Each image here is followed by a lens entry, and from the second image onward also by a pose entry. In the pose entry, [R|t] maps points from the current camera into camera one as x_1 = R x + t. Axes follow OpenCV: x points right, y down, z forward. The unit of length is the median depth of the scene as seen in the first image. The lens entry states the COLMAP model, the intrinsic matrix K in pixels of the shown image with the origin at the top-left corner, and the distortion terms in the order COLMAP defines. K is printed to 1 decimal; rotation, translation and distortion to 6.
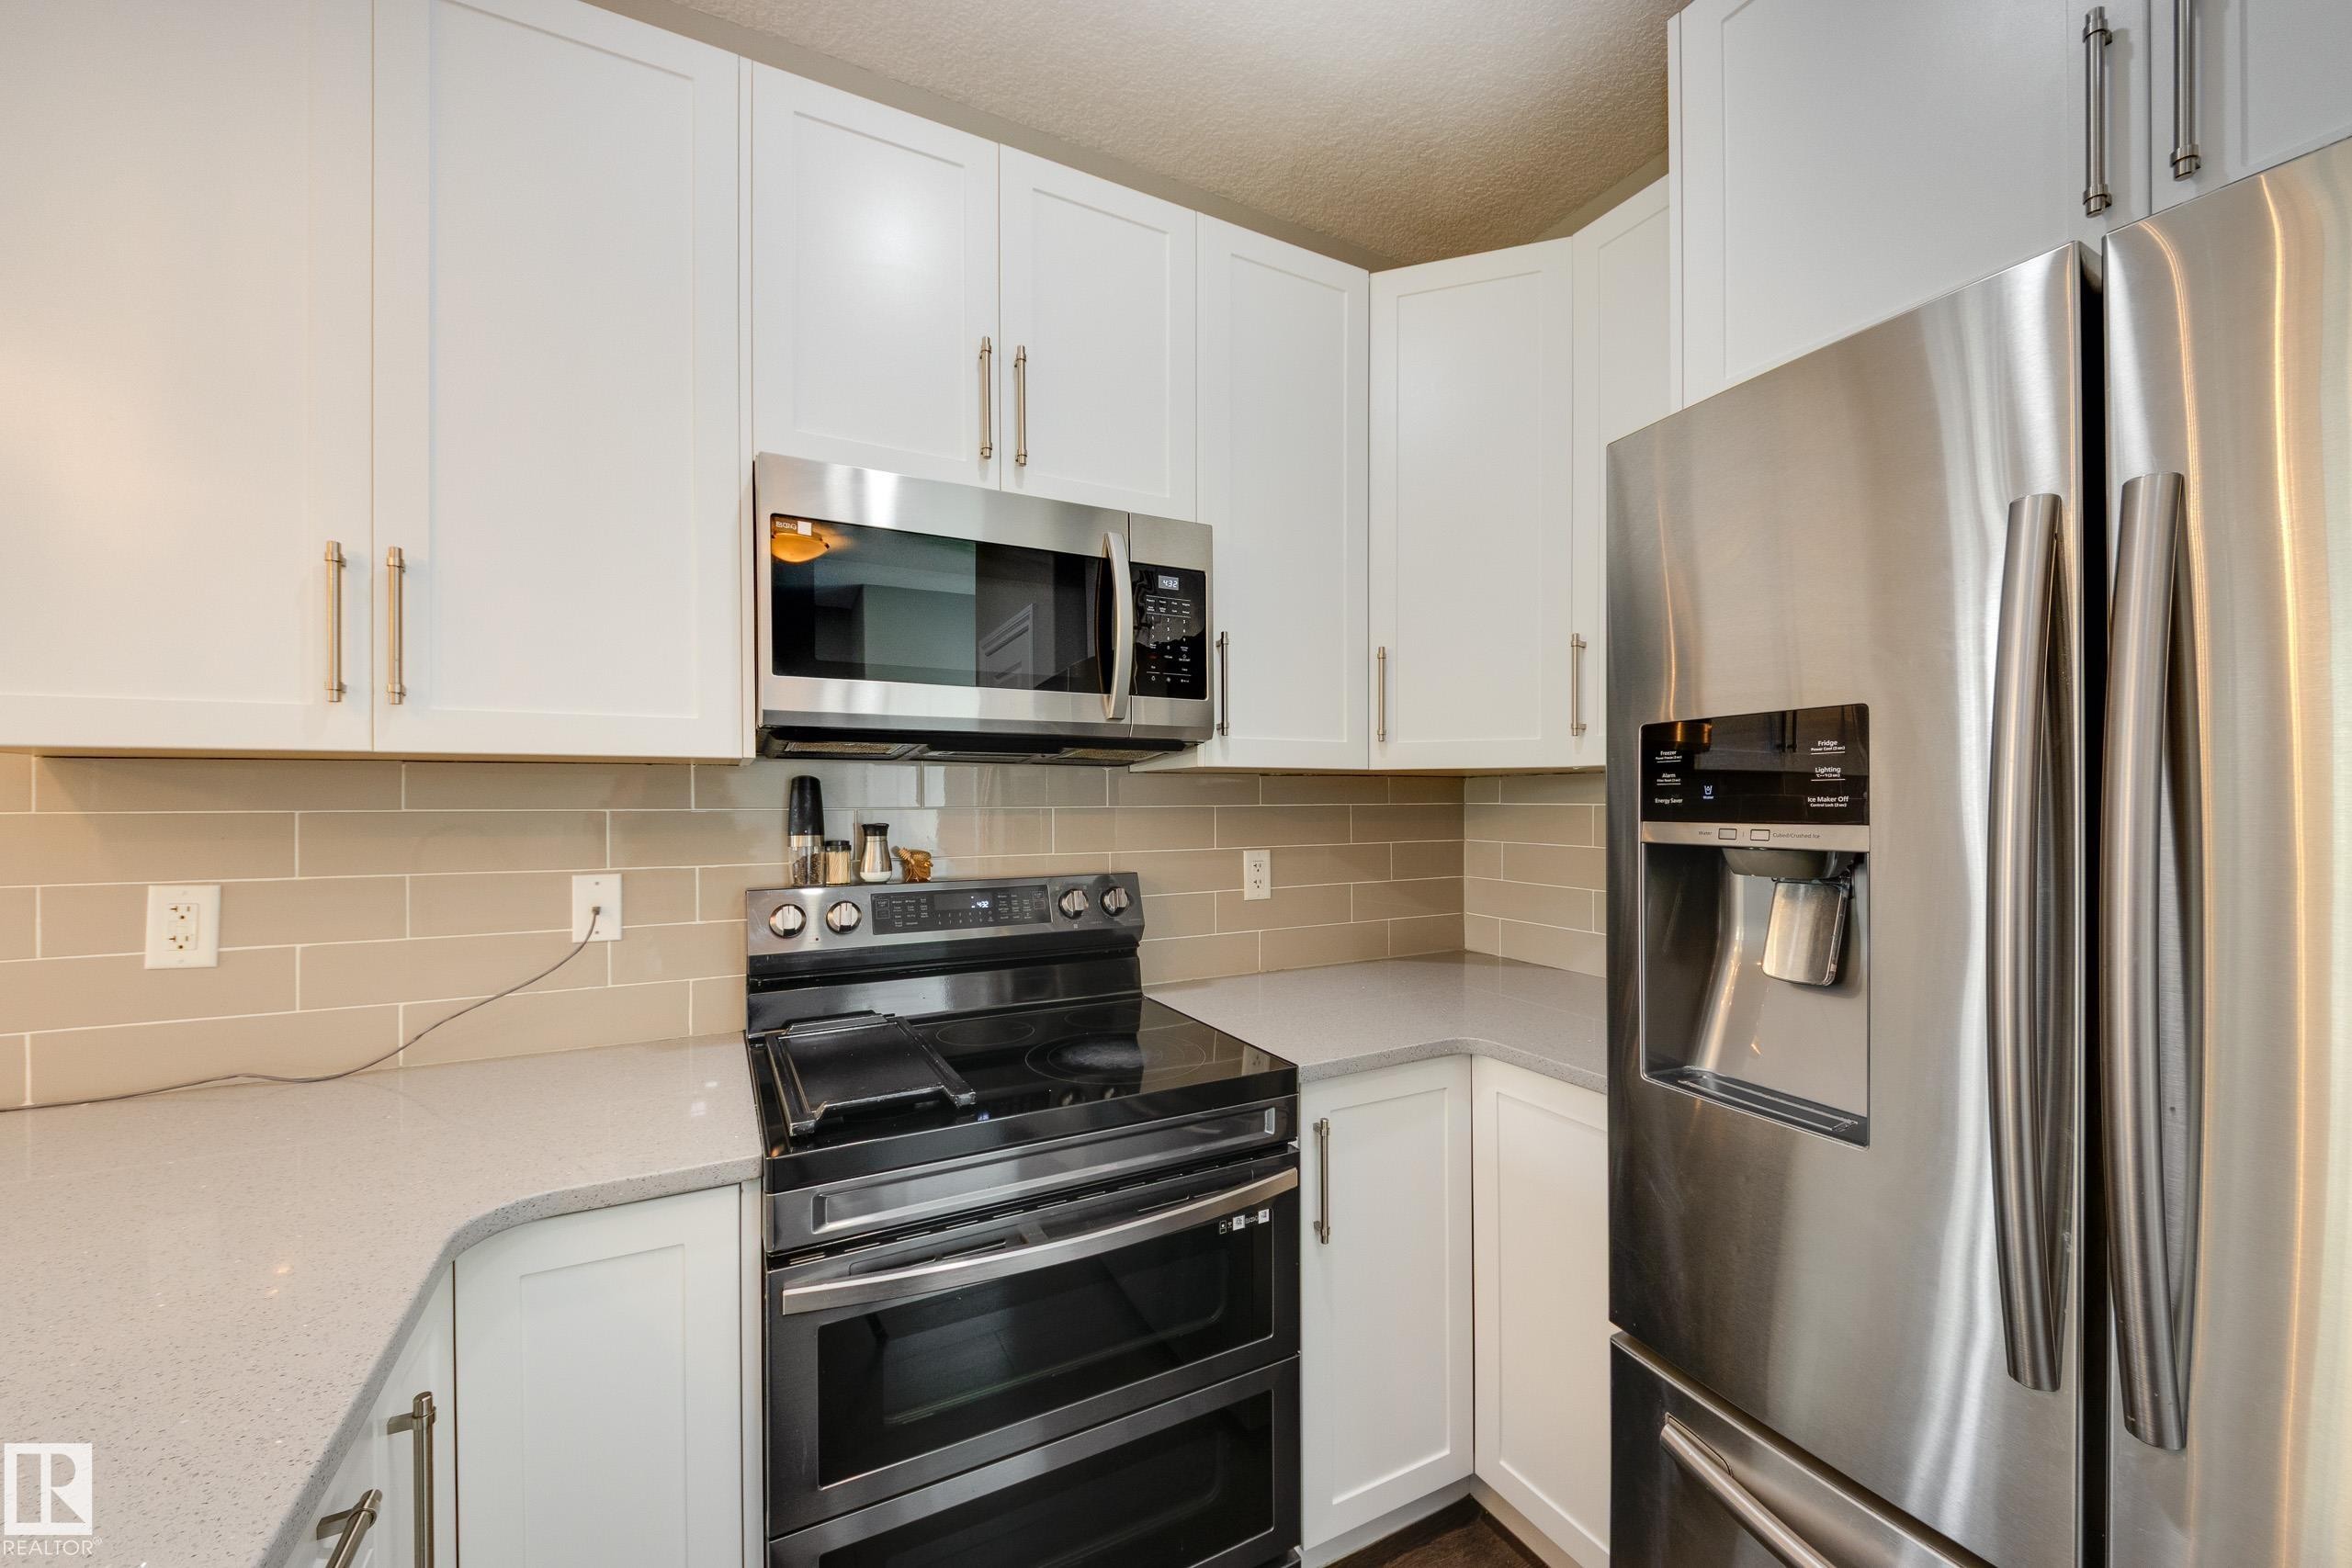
lens RADIAL K [[885.5, 0, 1177.8], [0, 885.5, 809.5], [0, 0, 1]] dist [0.002453, -0.004130]
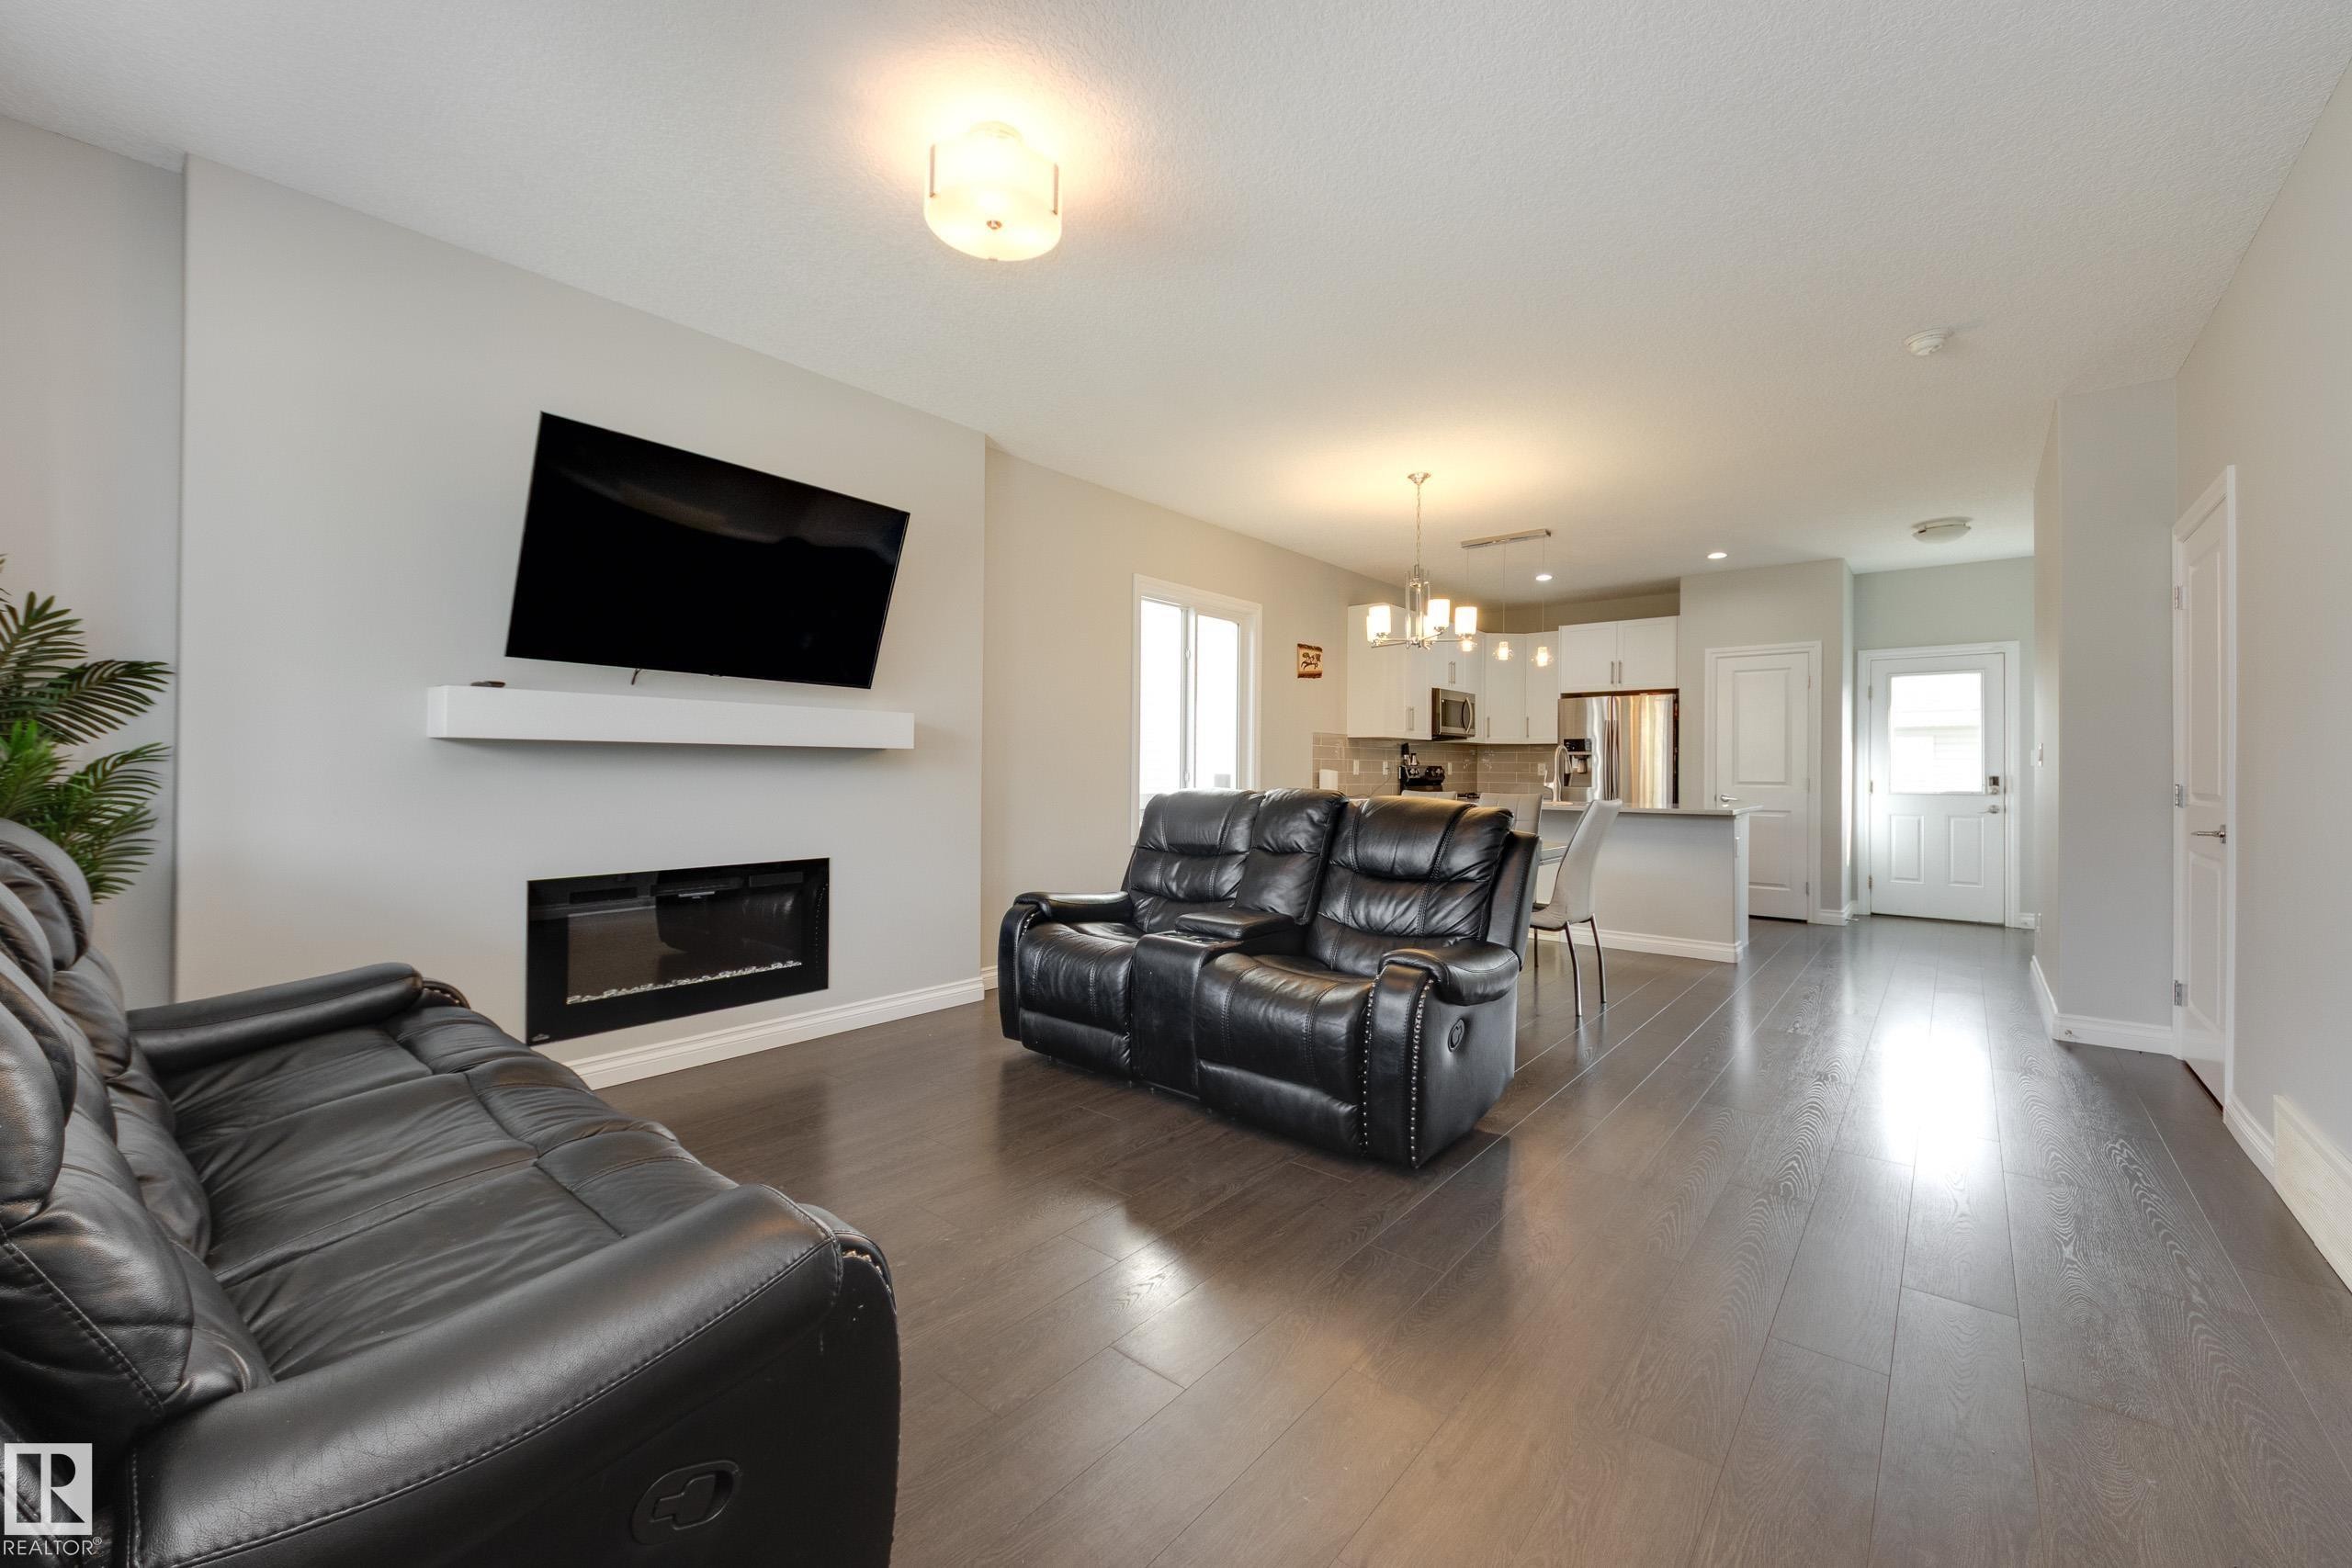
lens RADIAL K [[906.2, 0, 1170.1], [0, 906.2, 772.7], [0, 0, 1]] dist [0.000104, 0.000147]
pose [[0.932290, 0.006895, 0.361645, -3.645731], [-0.005303, 0.999971, -0.005395, 0.170707], [-0.361672, 0.003112, 0.932300, -3.358663]]
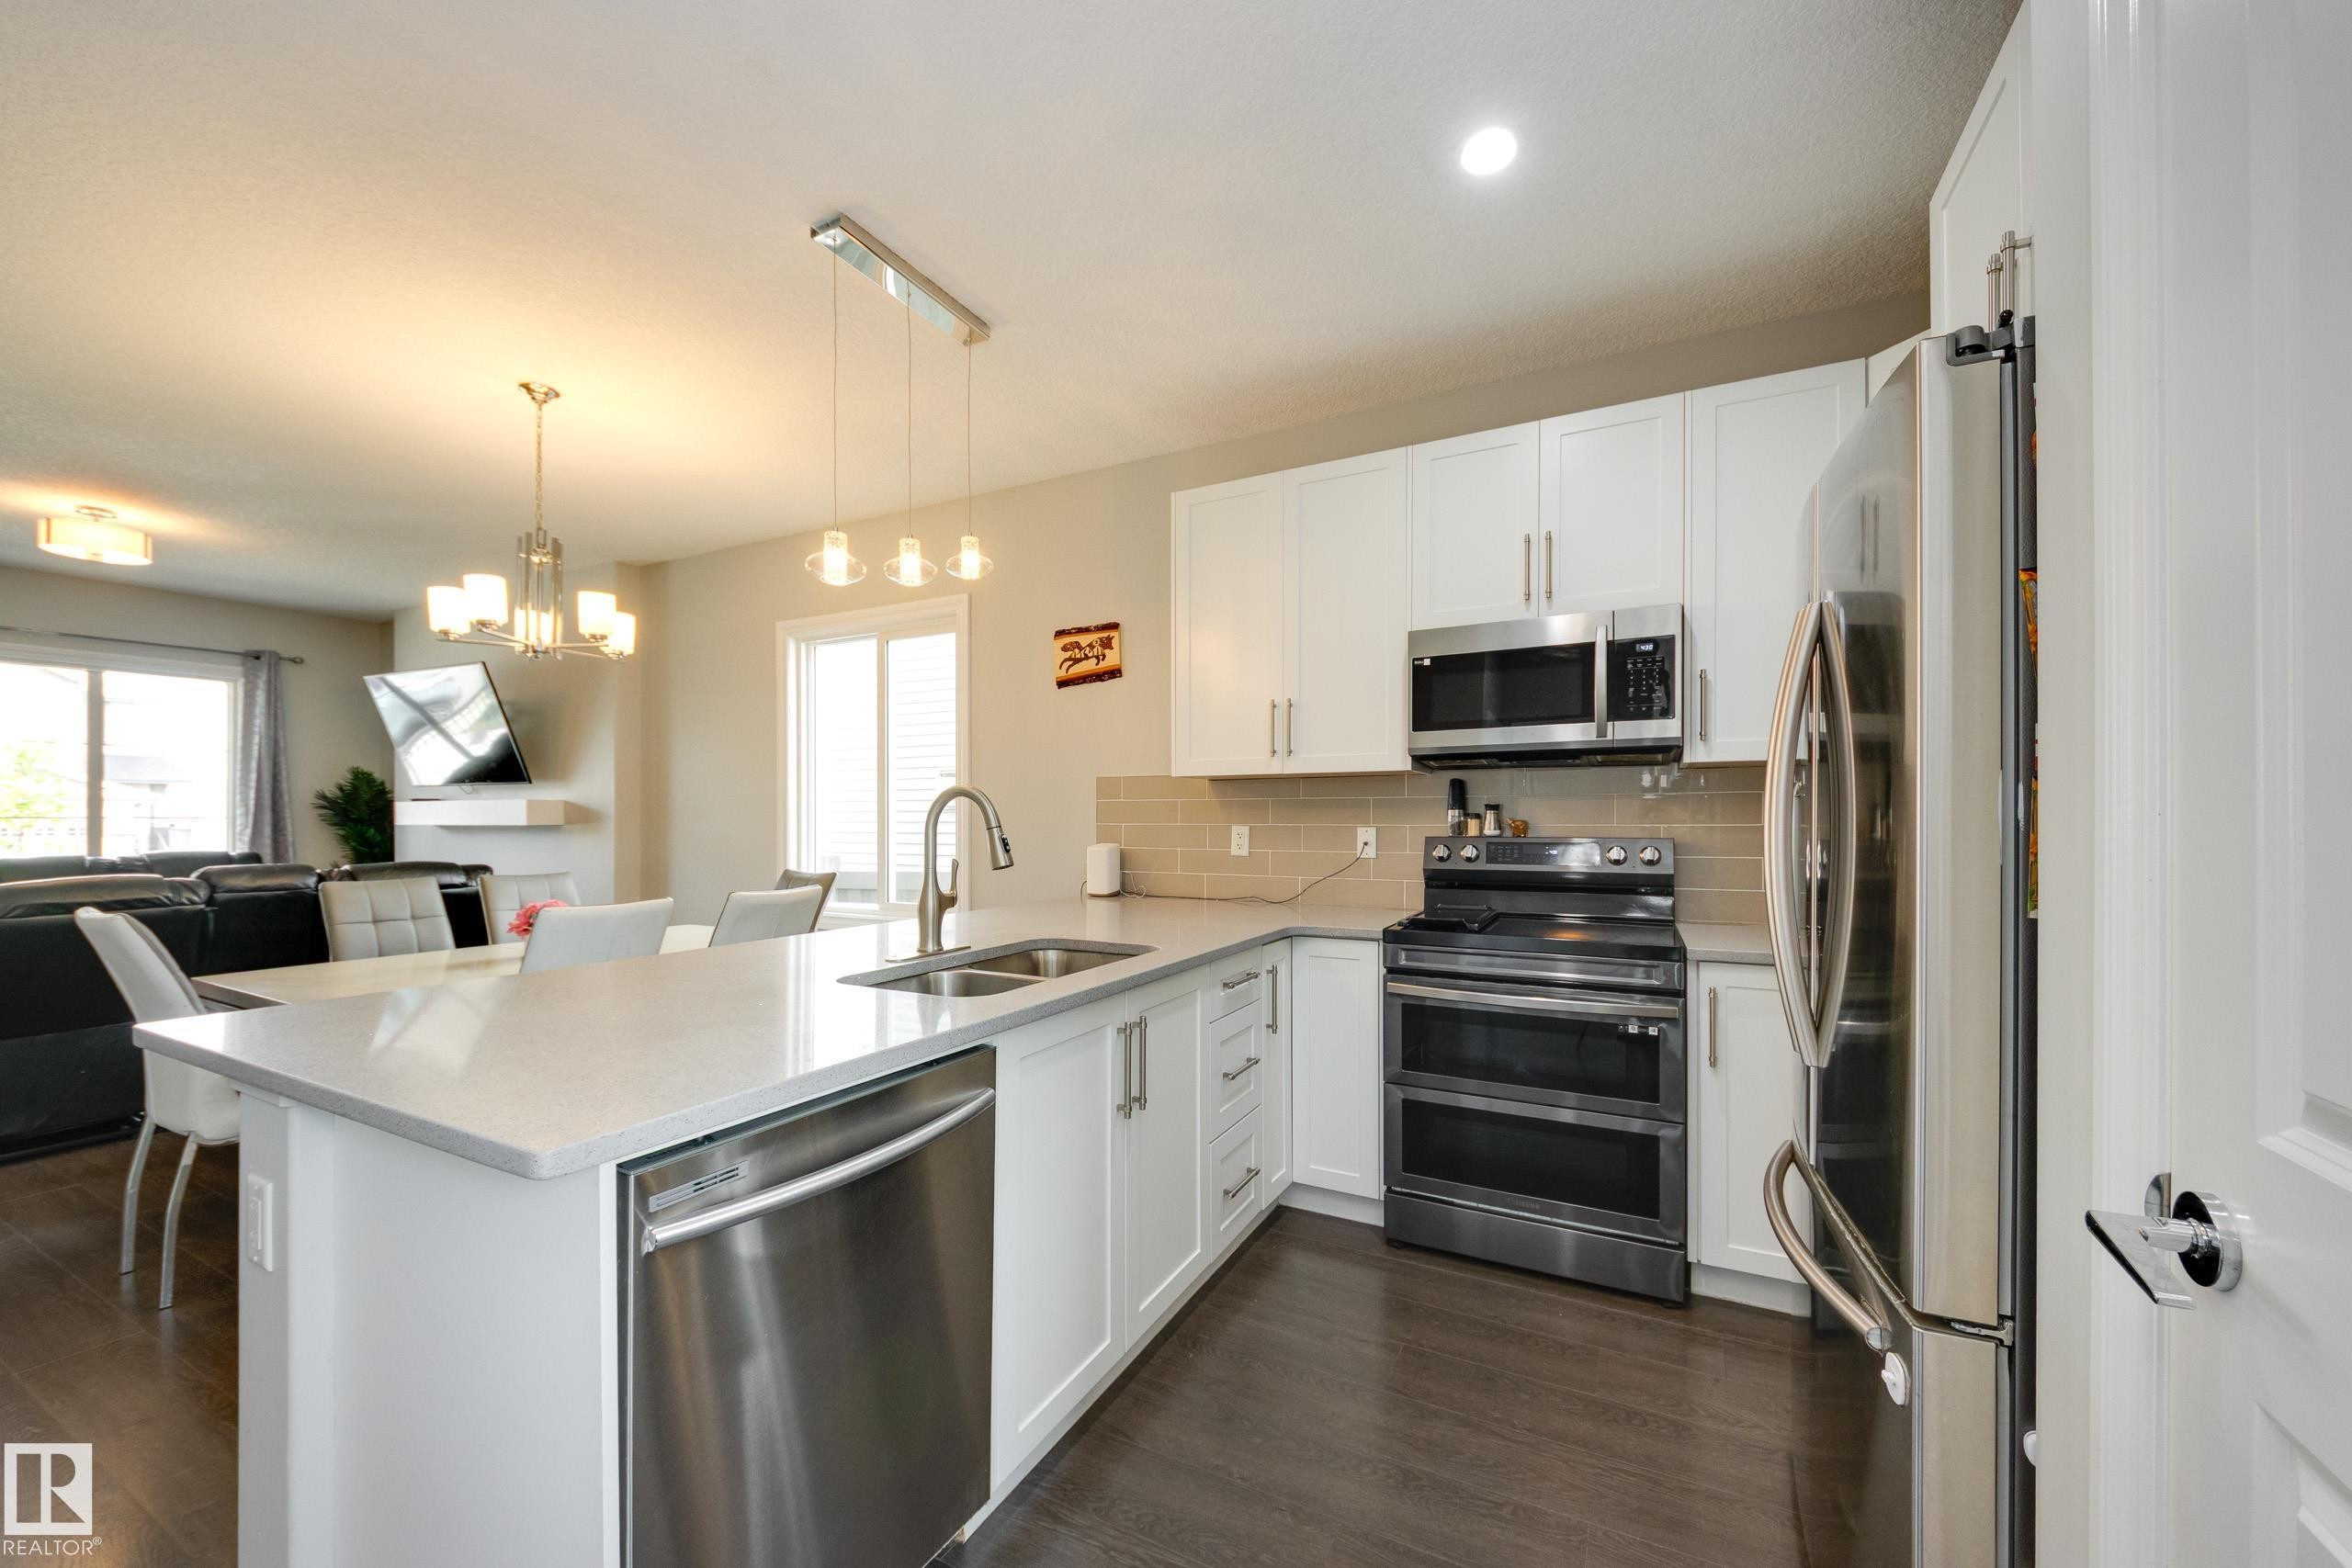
lens RADIAL K [[889.4, 0, 1165.4], [0, 889.4, 823.0], [0, 0, 1]] dist [0.002547, -0.004118]
pose [[0.563179, 0.002862, -0.826330, 0.862389], [-0.009098, 0.999955, -0.002738, 0.072990], [0.826285, 0.009060, 0.563180, -0.631210]]
